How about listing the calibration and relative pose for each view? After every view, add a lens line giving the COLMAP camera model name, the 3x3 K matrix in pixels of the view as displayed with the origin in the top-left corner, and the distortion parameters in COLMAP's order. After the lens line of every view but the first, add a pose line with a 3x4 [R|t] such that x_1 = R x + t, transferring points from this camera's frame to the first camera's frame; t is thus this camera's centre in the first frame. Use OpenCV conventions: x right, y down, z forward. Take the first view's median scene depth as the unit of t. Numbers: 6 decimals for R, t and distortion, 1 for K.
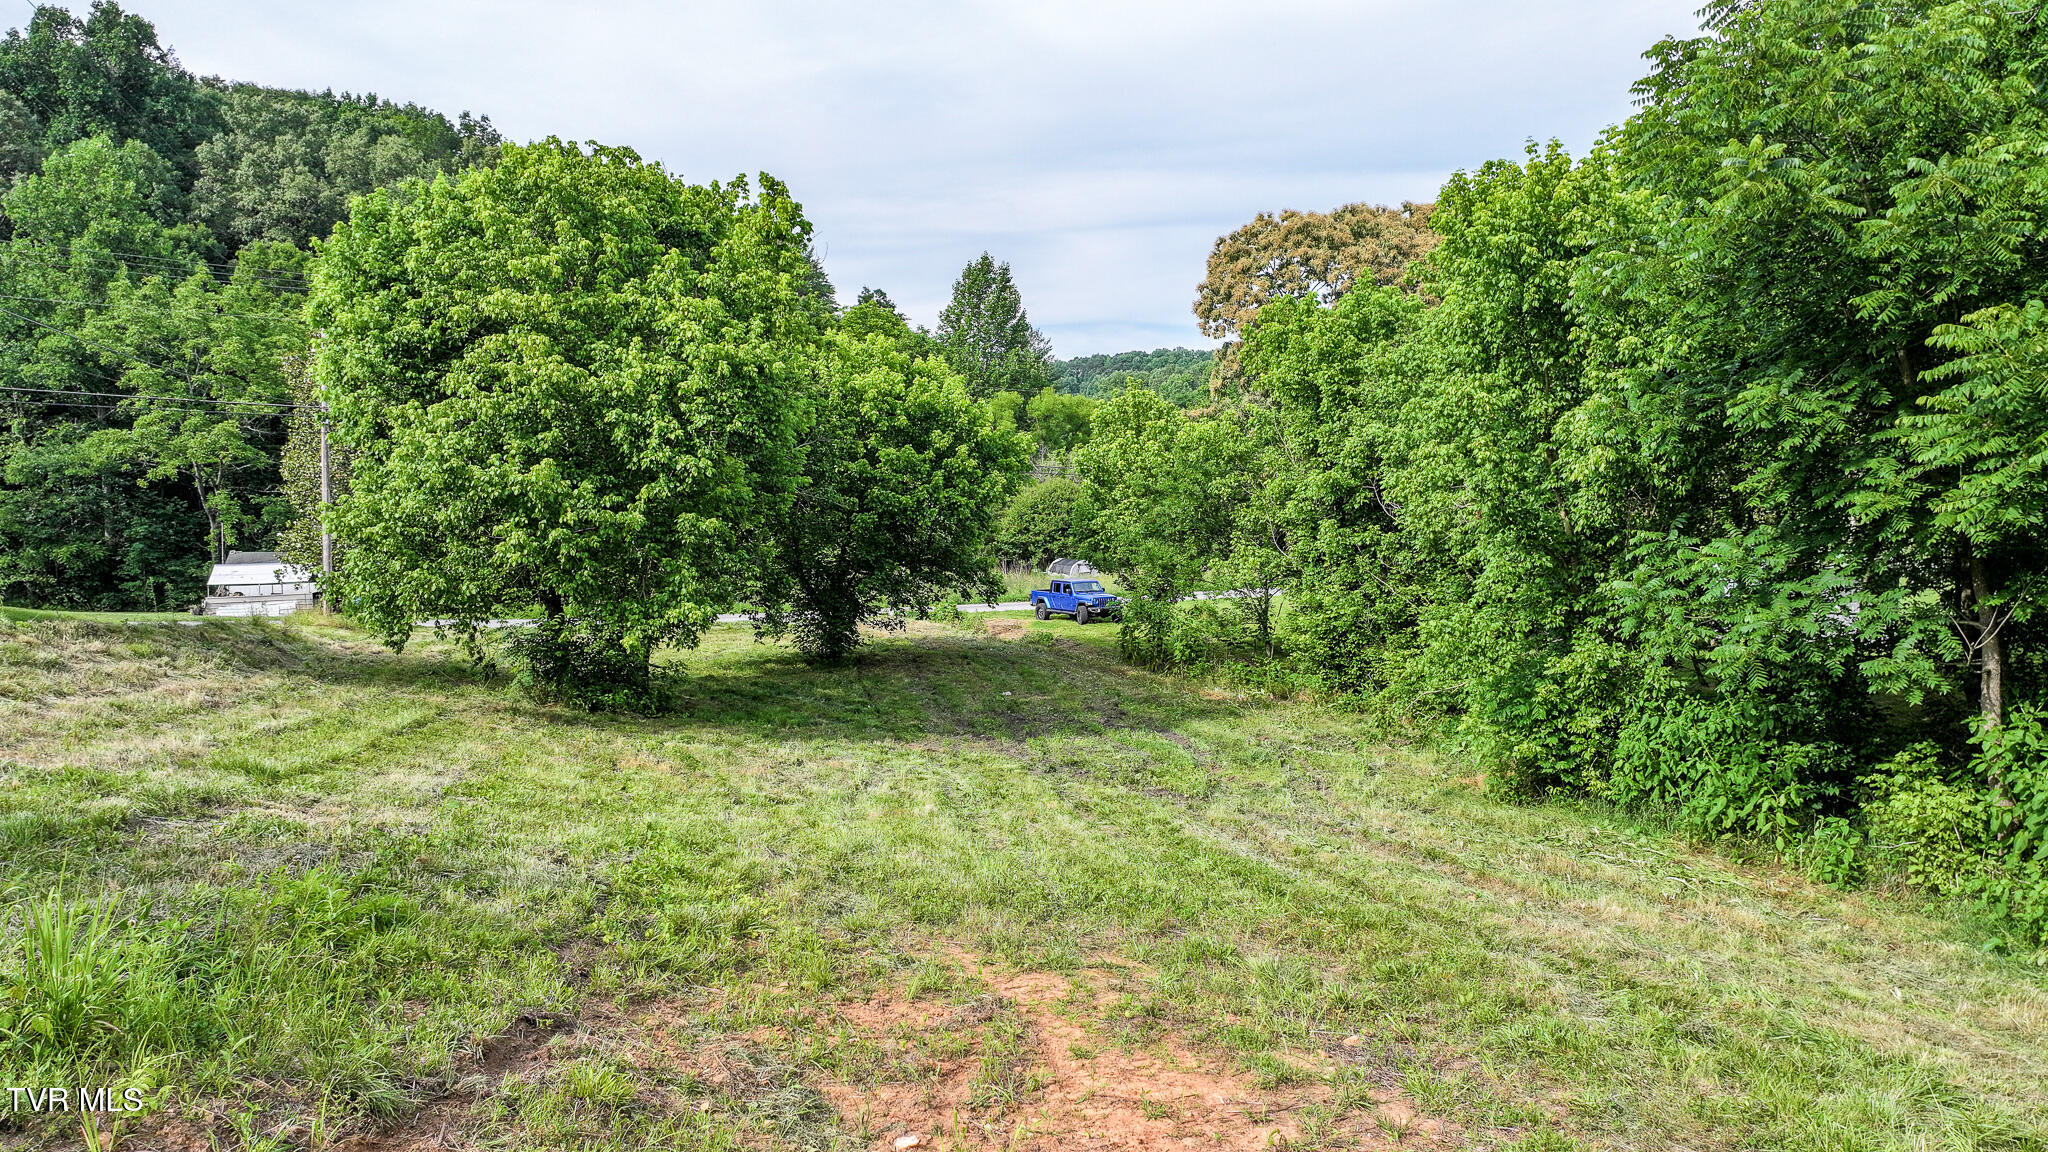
lens RADIAL K [[1429.4, 0, 1024.0], [0, 1429.4, 576.0], [0, 0, 1]] dist [0.007690, 0.003323]
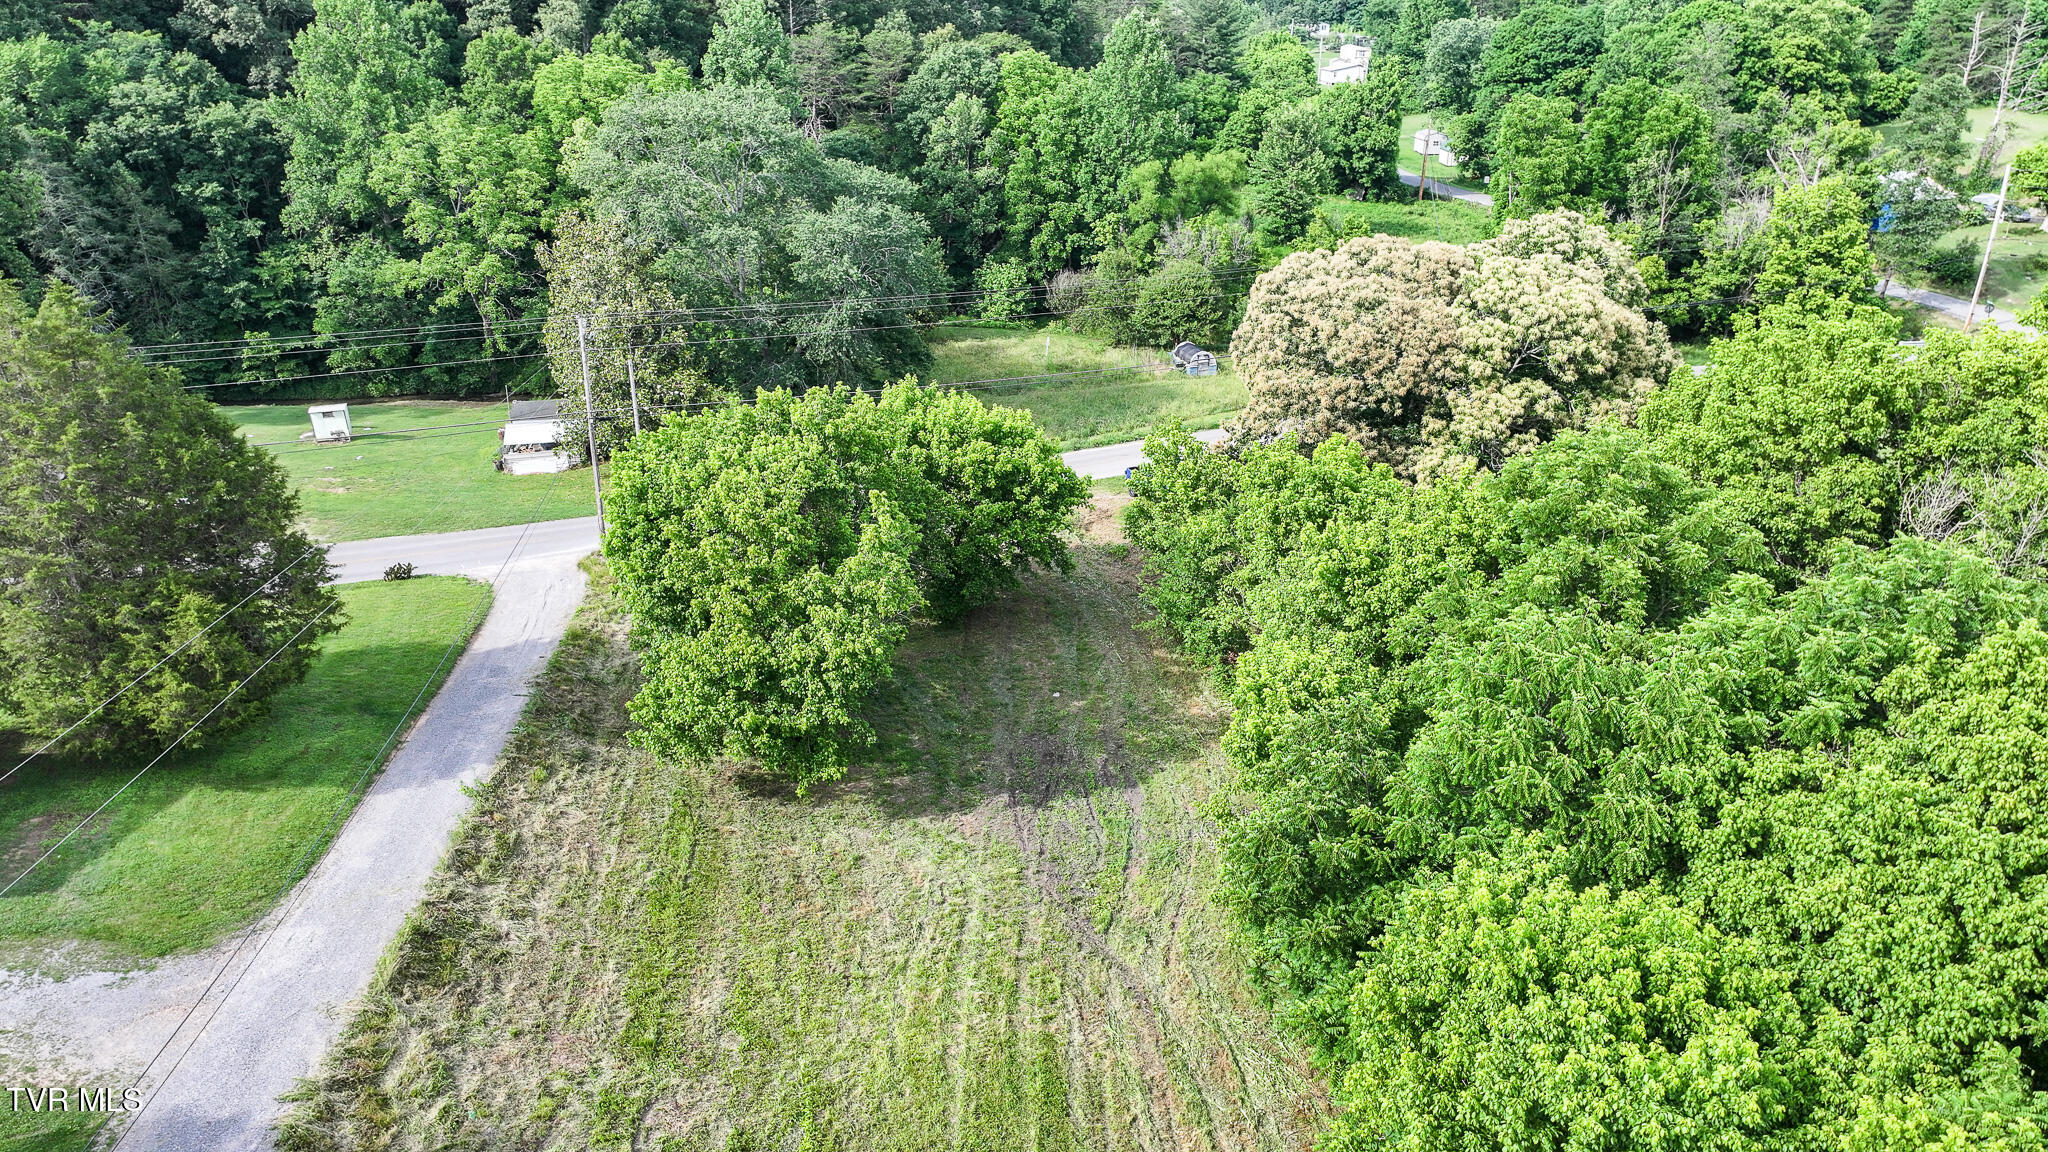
lens RADIAL K [[1429.4, 0, 1020.9], [0, 1429.4, 549.6], [0, 0, 1]] dist [0.018651, -0.000007]
pose [[0.990048, 0.046474, -0.132835, 0.128808], [-0.003966, 0.952739, 0.303763, -0.464628], [0.140674, -0.300213, 0.943442, -0.323451]]
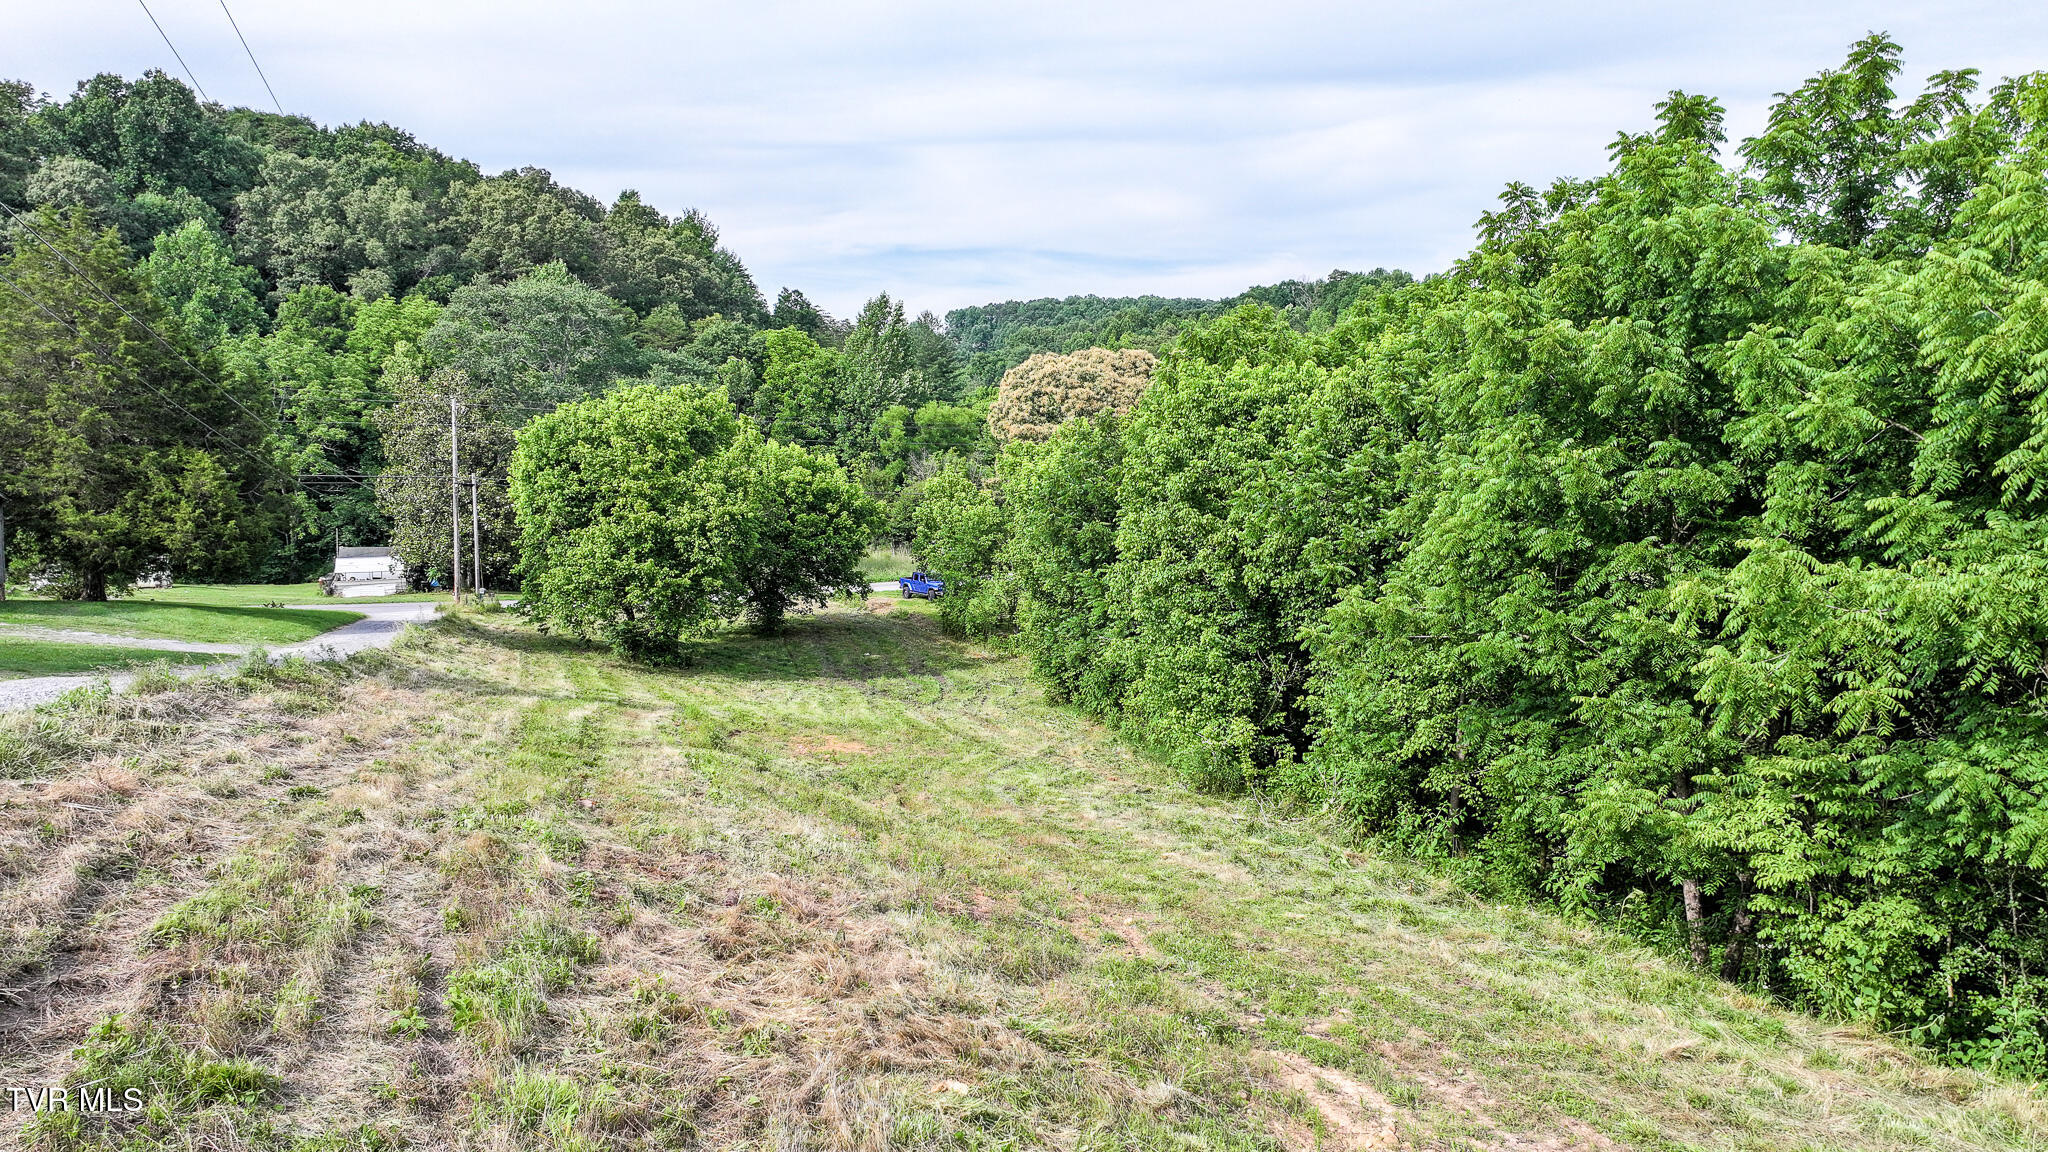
lens RADIAL K [[1423.9, 0, 1024.0], [0, 1423.9, 576.0], [0, 0, 1]] dist [0.007077, -0.000348]
pose [[0.998382, 0.003374, 0.056769, 0.077720], [-0.005930, 0.998973, 0.044921, -0.092135], [-0.056560, -0.045184, 0.997376, -0.754384]]
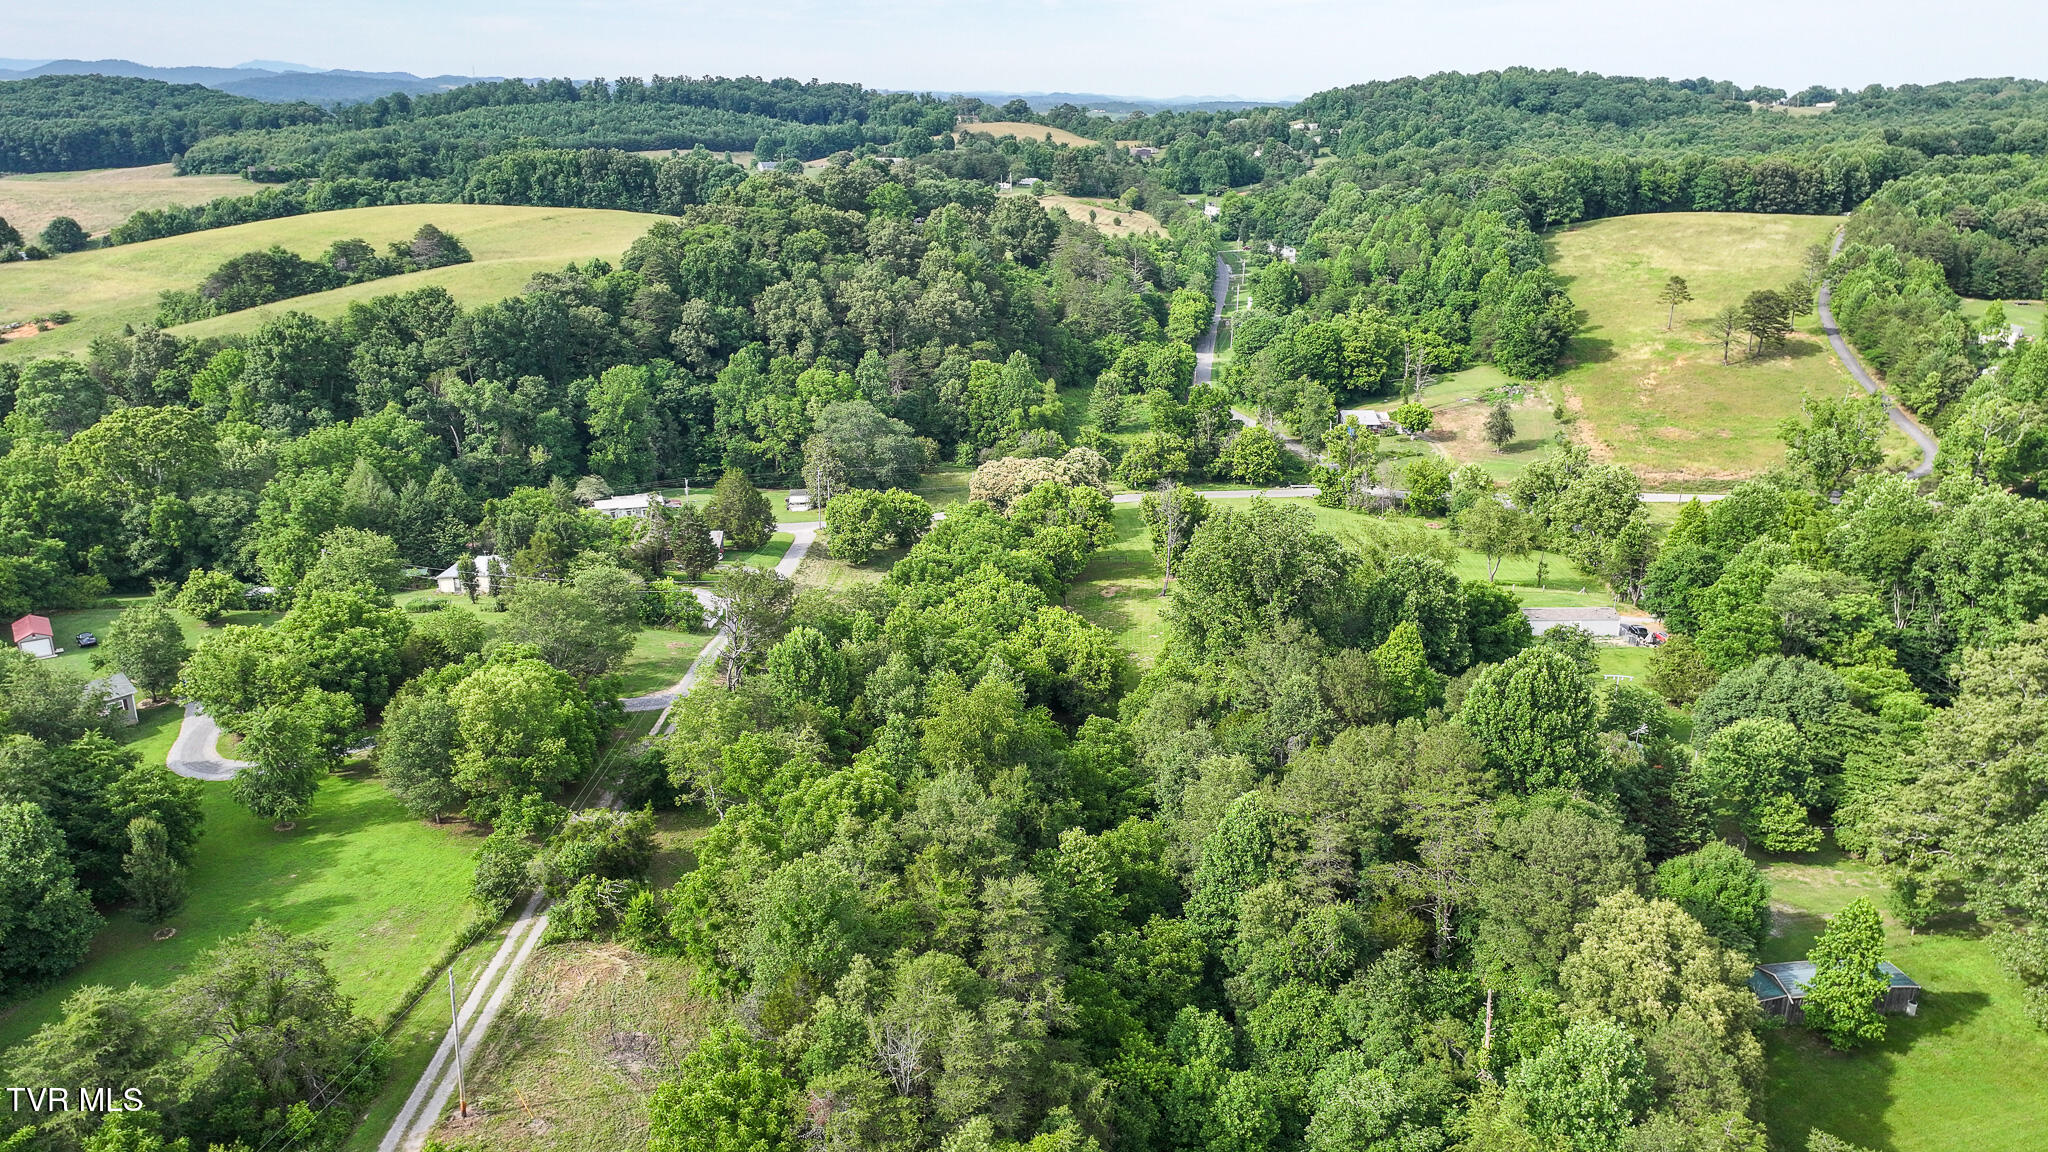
lens RADIAL K [[1423.9, 0, 1024.0], [0, 1423.9, 576.0], [0, 0, 1]] dist [0.007077, -0.000348]
pose [[0.968196, 0.078870, -0.237437, 1.852530], [-0.016095, 0.966682, 0.255475, -1.402200], [0.249676, -0.243529, 0.937206, -4.639696]]
